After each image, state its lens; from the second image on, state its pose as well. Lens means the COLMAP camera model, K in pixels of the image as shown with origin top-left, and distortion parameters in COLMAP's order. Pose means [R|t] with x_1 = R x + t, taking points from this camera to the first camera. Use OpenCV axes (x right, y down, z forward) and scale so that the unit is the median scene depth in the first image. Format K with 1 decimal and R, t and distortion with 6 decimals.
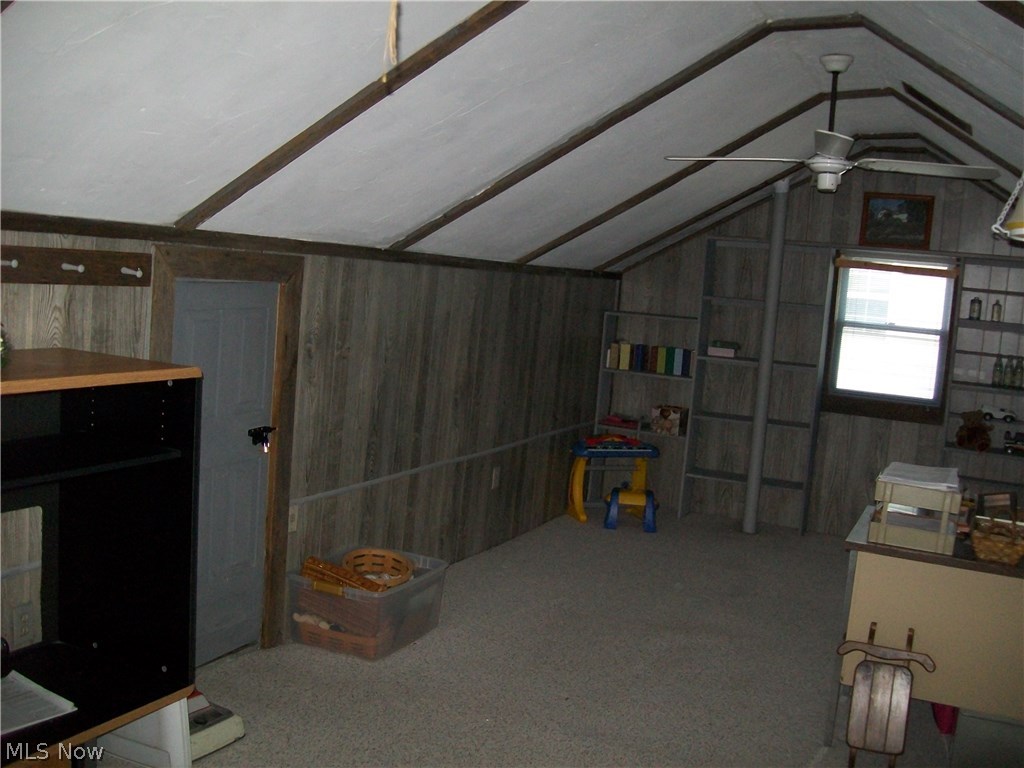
lens RADIAL K [[1101.6, 0, 516.7], [0, 1101.6, 382.7], [0, 0, 1]] dist [-0.221520, 0.404477]
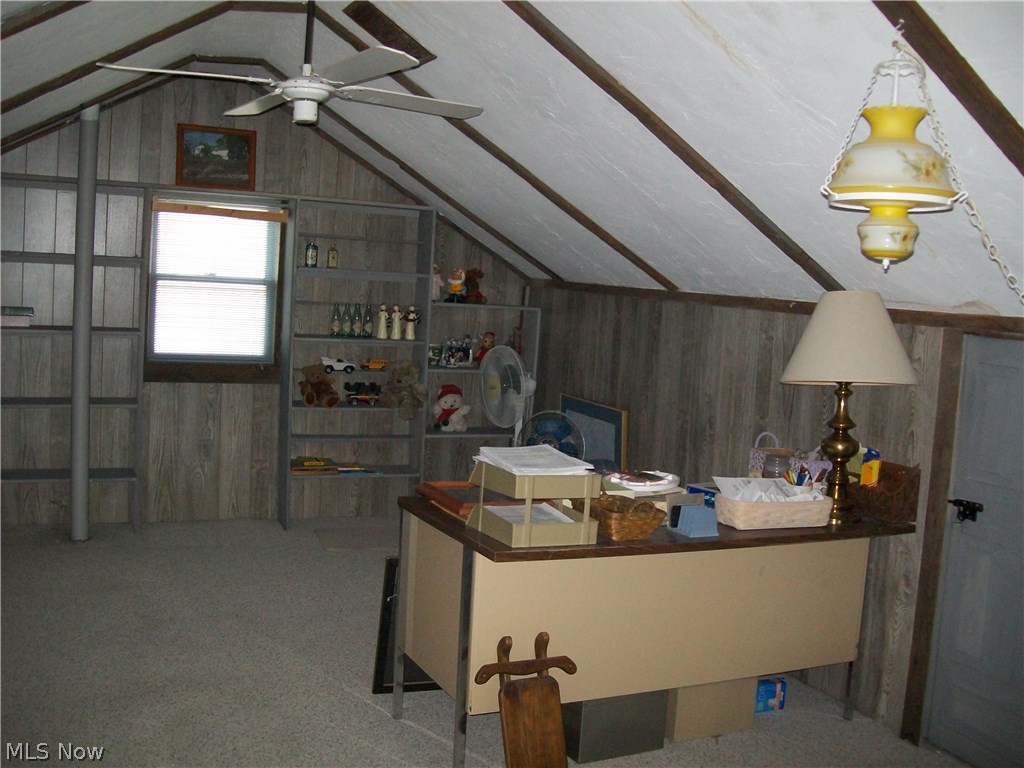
lens RADIAL K [[1101.6, 0, 516.7], [0, 1101.6, 382.7], [0, 0, 1]] dist [-0.221520, 0.404477]
pose [[0.670195, -0.111709, 0.733730, -0.149330], [0.067275, 0.993682, 0.089837, -0.030376], [-0.739130, -0.010847, 0.673476, 0.221737]]
